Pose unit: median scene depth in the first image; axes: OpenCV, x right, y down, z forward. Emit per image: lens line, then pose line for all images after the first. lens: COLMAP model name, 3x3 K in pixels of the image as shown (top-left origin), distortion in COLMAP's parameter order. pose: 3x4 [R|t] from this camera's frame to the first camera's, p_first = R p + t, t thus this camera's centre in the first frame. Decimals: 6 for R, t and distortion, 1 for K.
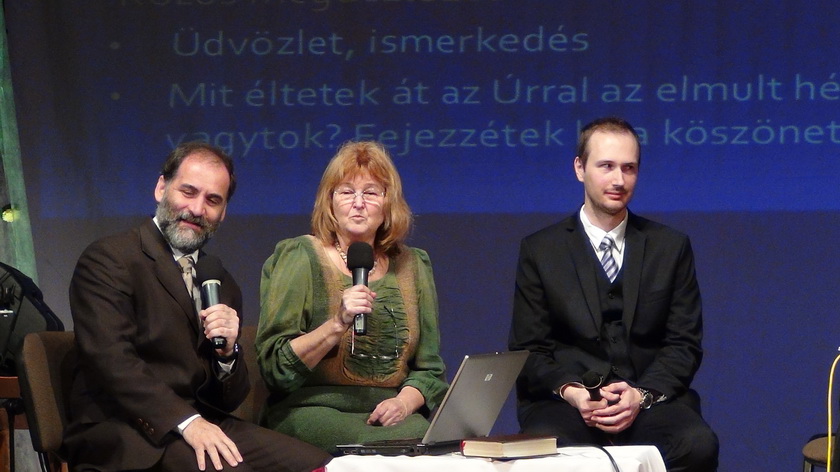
lens RADIAL K [[458.7, 0, 419.4], [0, 458.7, 233.4], [0, 0, 1]] dist [-0.003996, -0.000533]
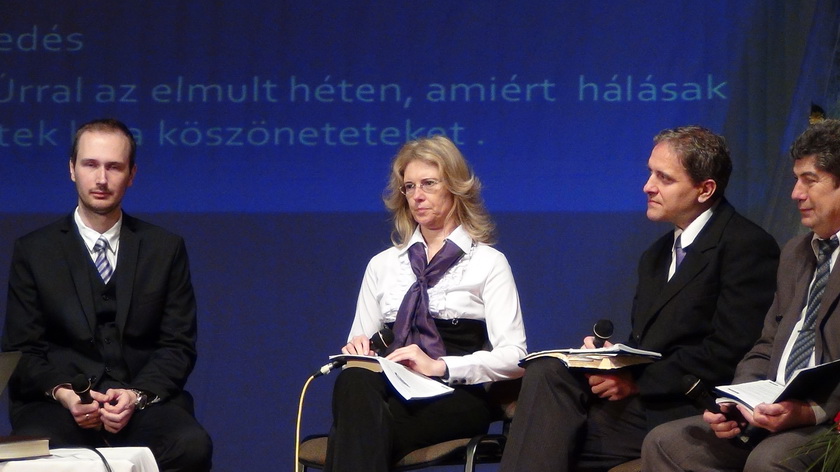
lens RADIAL K [[458.7, 0, 420.9], [0, 458.7, 233.4], [0, 0, 1]] dist [-0.003996, -0.000533]
pose [[0.999837, 0.005298, 0.017266, 1.087381], [-0.005396, 0.999970, 0.005632, -0.011717], [-0.017235, -0.005725, 0.999835, -0.005948]]
